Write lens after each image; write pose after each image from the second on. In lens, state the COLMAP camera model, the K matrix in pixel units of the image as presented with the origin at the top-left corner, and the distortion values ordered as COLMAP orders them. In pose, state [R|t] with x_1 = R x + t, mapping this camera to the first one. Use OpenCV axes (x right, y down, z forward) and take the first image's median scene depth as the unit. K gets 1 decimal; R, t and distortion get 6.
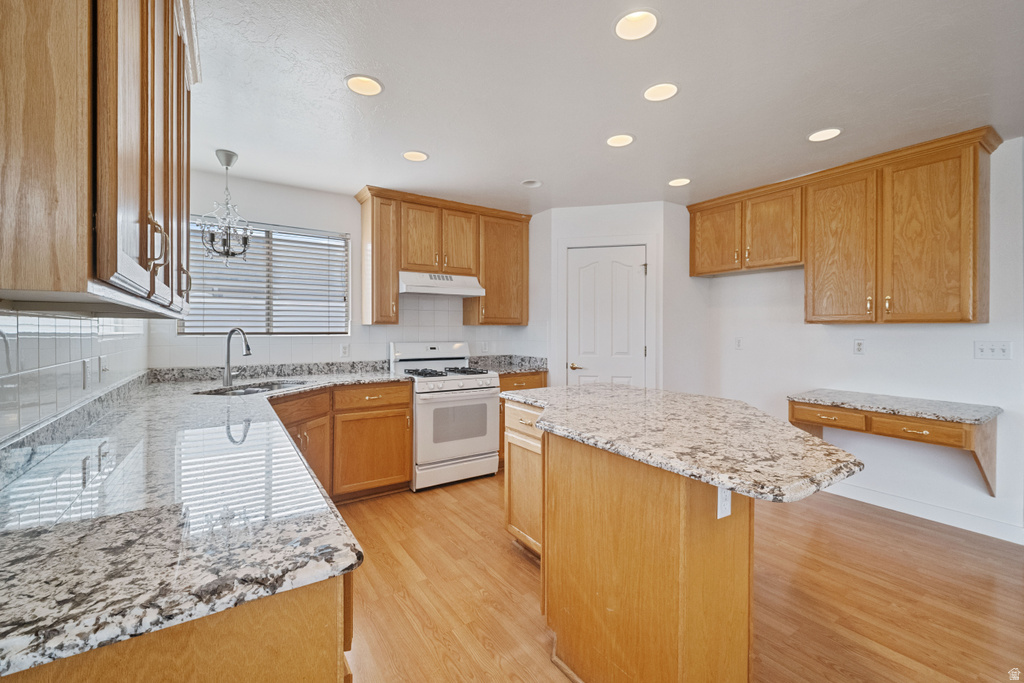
lens RADIAL K [[427.7, 0, 515.3], [0, 427.7, 336.6], [0, 0, 1]] dist [0.004446, -0.000026]
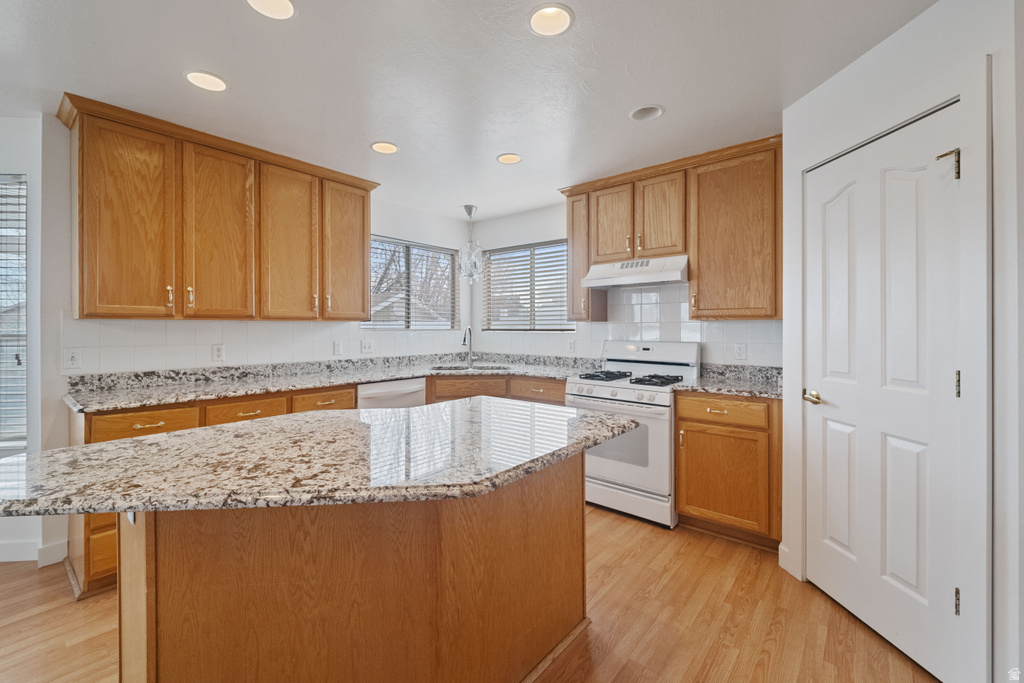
lens RADIAL K [[427.4, 0, 513.6], [0, 427.4, 326.0], [0, 0, 1]] dist [0.001128, -0.000004]
pose [[0.279756, -0.004014, -0.960063, 0.585901], [-0.014283, 0.999863, -0.008343, -0.007535], [0.959965, 0.016047, 0.279660, 0.562005]]
